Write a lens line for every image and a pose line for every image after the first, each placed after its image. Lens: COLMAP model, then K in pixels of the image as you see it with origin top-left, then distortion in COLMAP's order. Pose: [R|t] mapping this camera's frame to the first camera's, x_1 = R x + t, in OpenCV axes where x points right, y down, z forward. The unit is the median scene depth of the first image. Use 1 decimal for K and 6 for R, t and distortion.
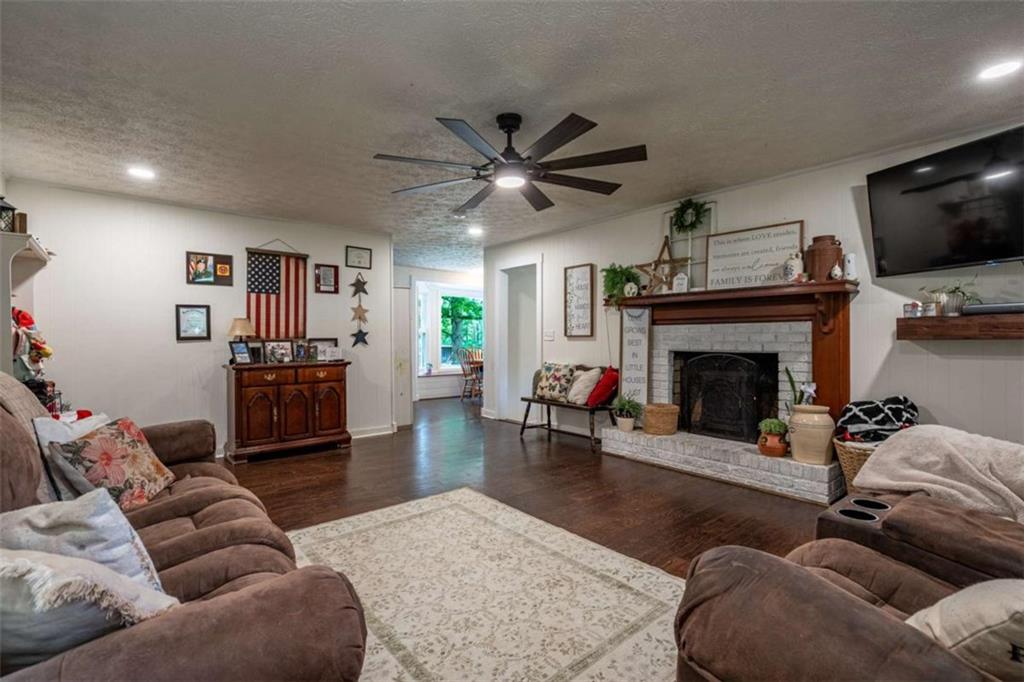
lens RADIAL K [[471.6, 0, 512.9], [0, 471.6, 345.1], [0, 0, 1]] dist [-0.010866, 0.002352]
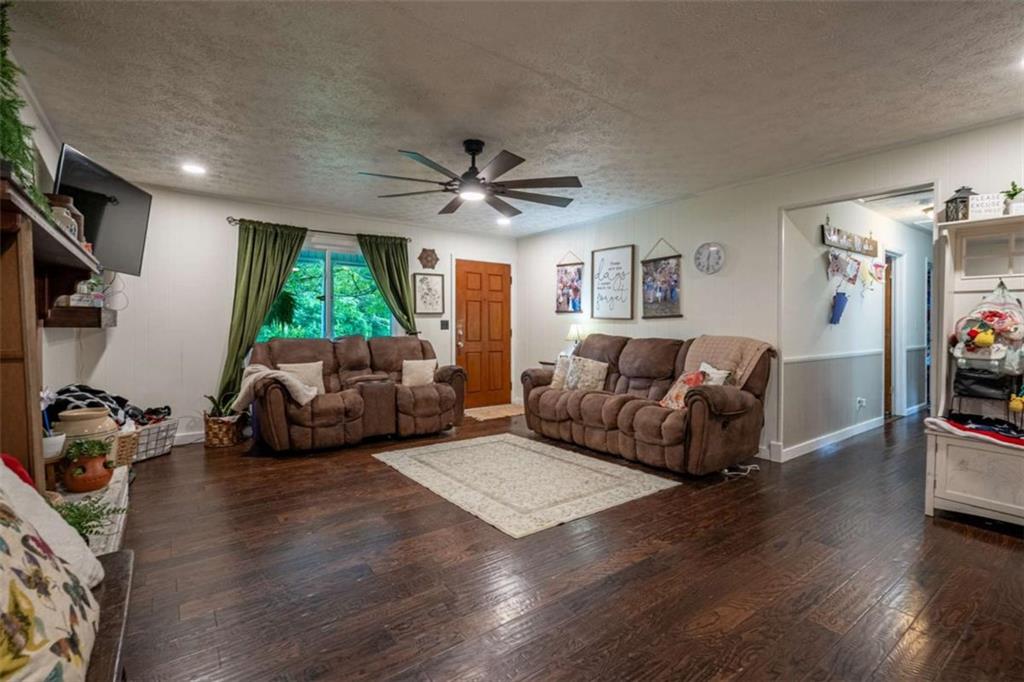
lens RADIAL K [[471.6, 0, 519.2], [0, 471.6, 337.1], [0, 0, 1]] dist [-0.010866, 0.002352]
pose [[-0.999074, 0.002757, 0.042943, -0.140596], [0.004290, 0.999355, 0.035660, -0.021518], [-0.042817, 0.035811, -0.998441, 1.749577]]
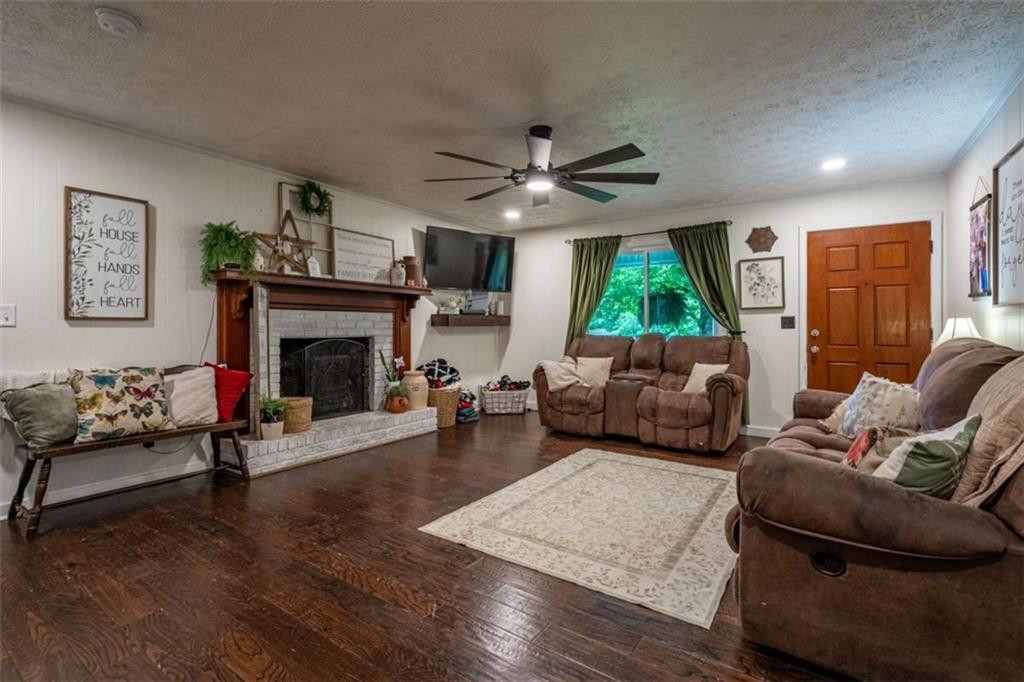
lens RADIAL K [[471.6, 0, 519.8], [0, 471.6, 331.6], [0, 0, 1]] dist [-0.010866, 0.002352]
pose [[-0.284494, -0.004262, 0.958668, -0.860078], [0.014479, 0.999857, 0.008742, -0.002402], [-0.958568, 0.016368, -0.284392, 1.090251]]
